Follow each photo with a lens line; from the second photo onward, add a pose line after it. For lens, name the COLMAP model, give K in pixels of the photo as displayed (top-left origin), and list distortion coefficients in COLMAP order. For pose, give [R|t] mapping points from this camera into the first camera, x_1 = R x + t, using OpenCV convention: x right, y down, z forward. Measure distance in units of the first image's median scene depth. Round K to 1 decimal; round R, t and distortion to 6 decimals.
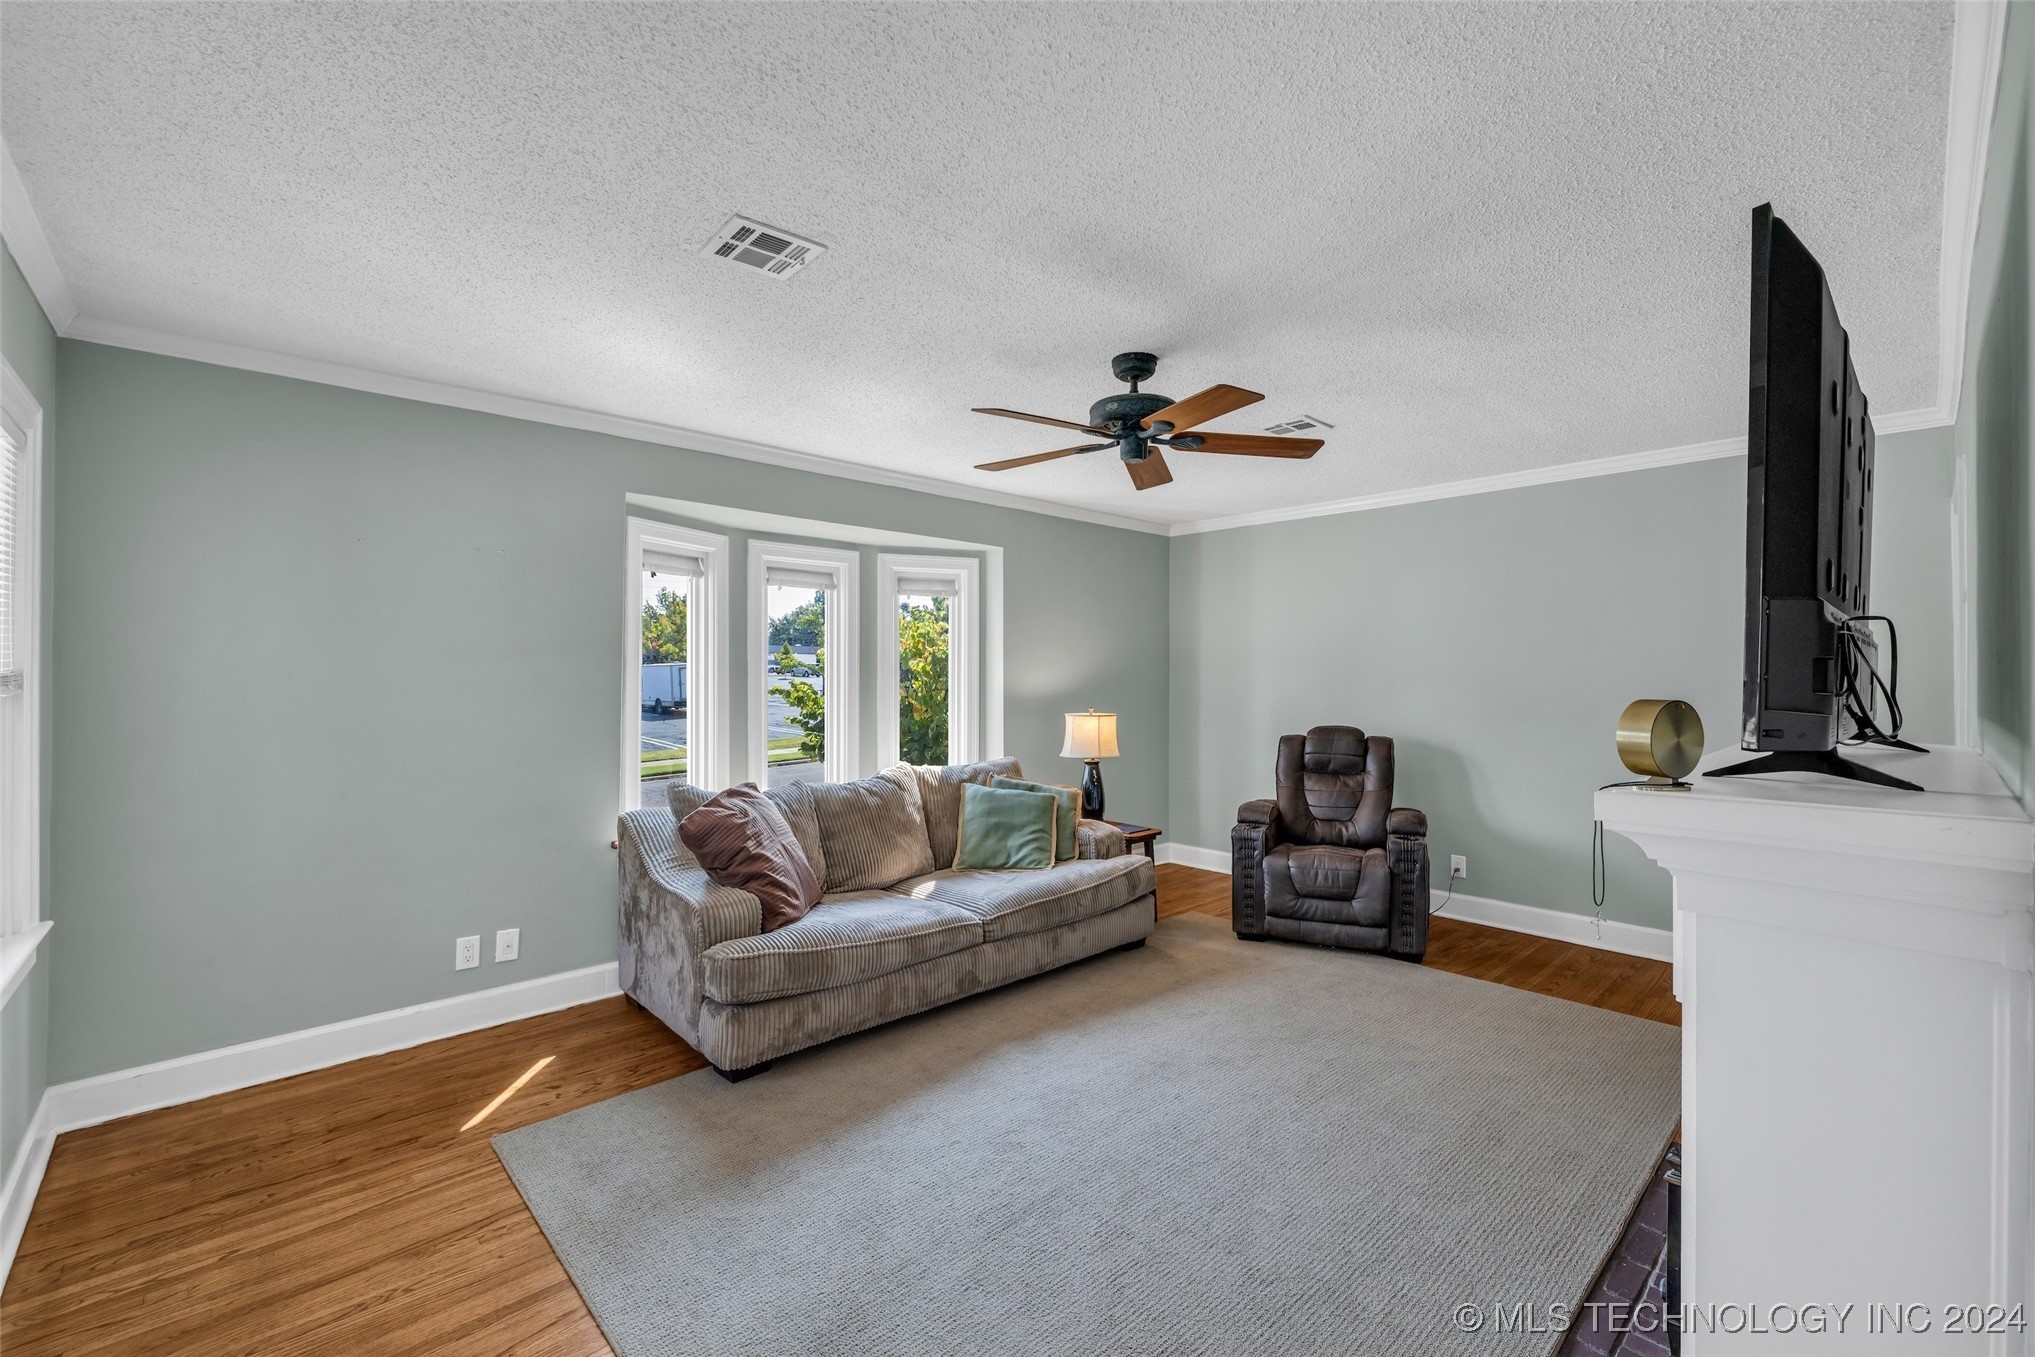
lens RADIAL K [[856.6, 0, 1025.5], [0, 856.6, 669.3], [0, 0, 1]] dist [0.000326, -0.000019]
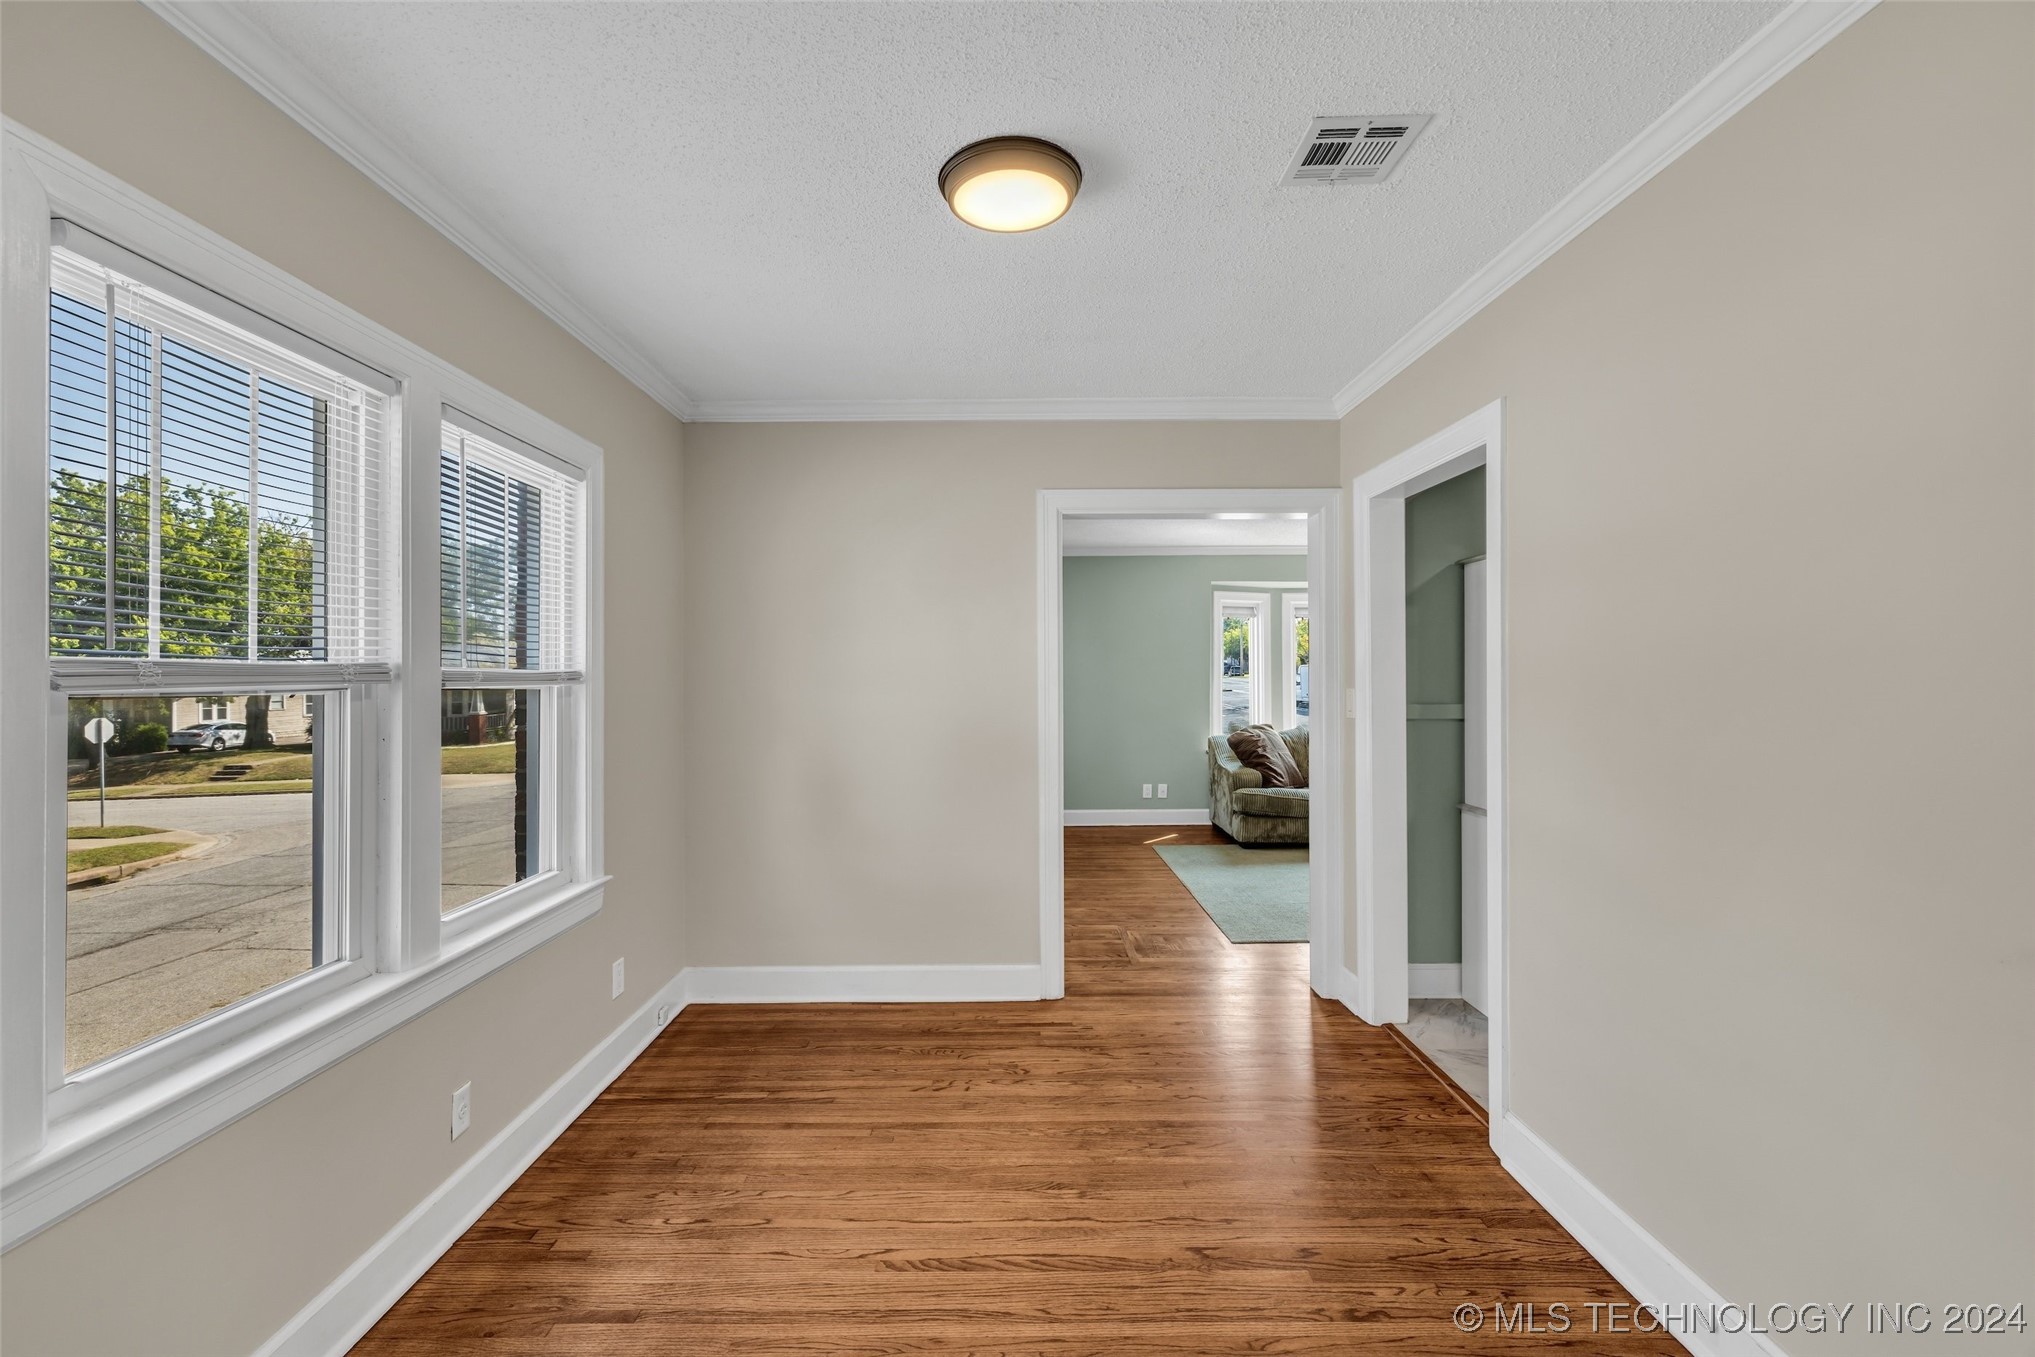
lens RADIAL K [[856.6, 0, 1015.9], [0, 856.6, 673.8], [0, 0, 1]] dist [0.000326, -0.000019]
pose [[0.727750, -0.010721, -0.685759, 0.682355], [0.009011, 0.999941, -0.006070, 0.027403], [0.685783, -0.001762, 0.727804, -0.928201]]
